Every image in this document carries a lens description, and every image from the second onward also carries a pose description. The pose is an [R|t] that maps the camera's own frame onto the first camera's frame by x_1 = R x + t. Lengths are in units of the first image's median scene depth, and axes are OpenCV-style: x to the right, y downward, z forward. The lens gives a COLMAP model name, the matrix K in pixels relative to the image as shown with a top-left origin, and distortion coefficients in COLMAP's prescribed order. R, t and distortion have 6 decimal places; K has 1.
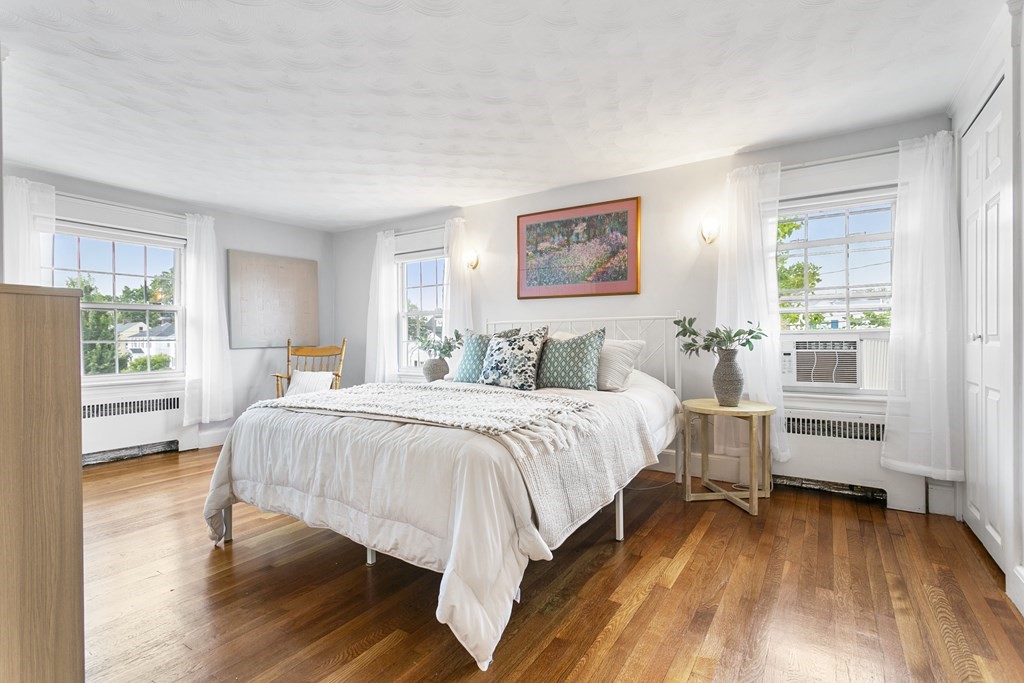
lens RADIAL K [[482.7, 0, 508.0], [0, 482.7, 344.0], [0, 0, 1]] dist [0.001209, 0.000109]
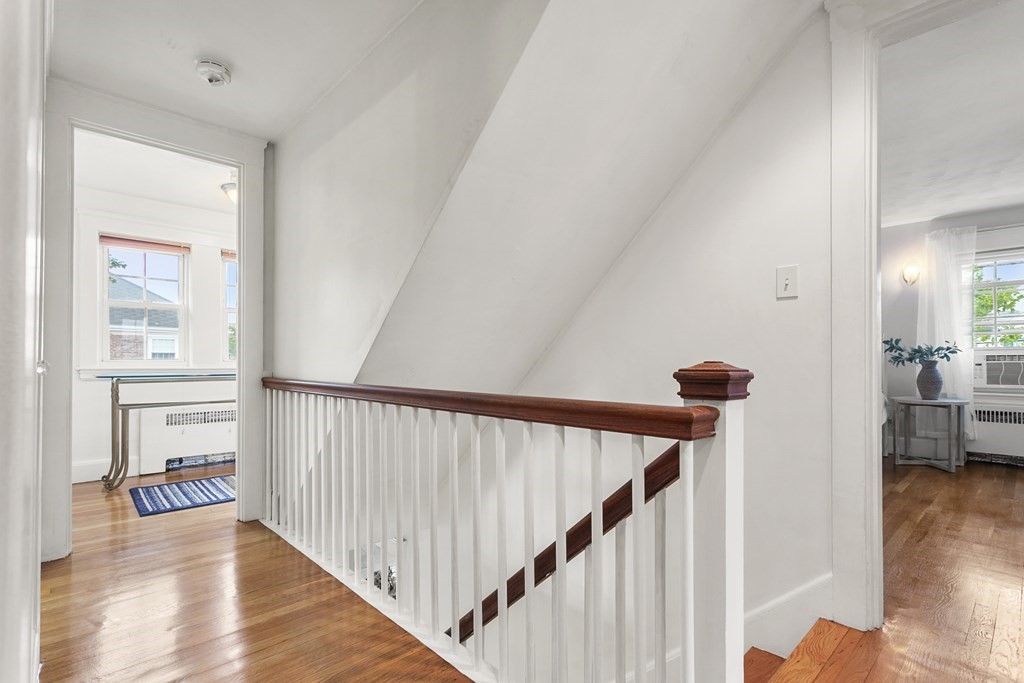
lens RADIAL K [[491.8, 0, 512.4], [0, 491.8, 360.5], [0, 0, 1]] dist [-0.000546, -0.000093]
pose [[0.972463, 0.000611, -0.233058, -0.392856], [-0.002429, 0.999969, -0.007514, 0.023994], [0.233046, 0.007873, 0.972434, -0.681339]]
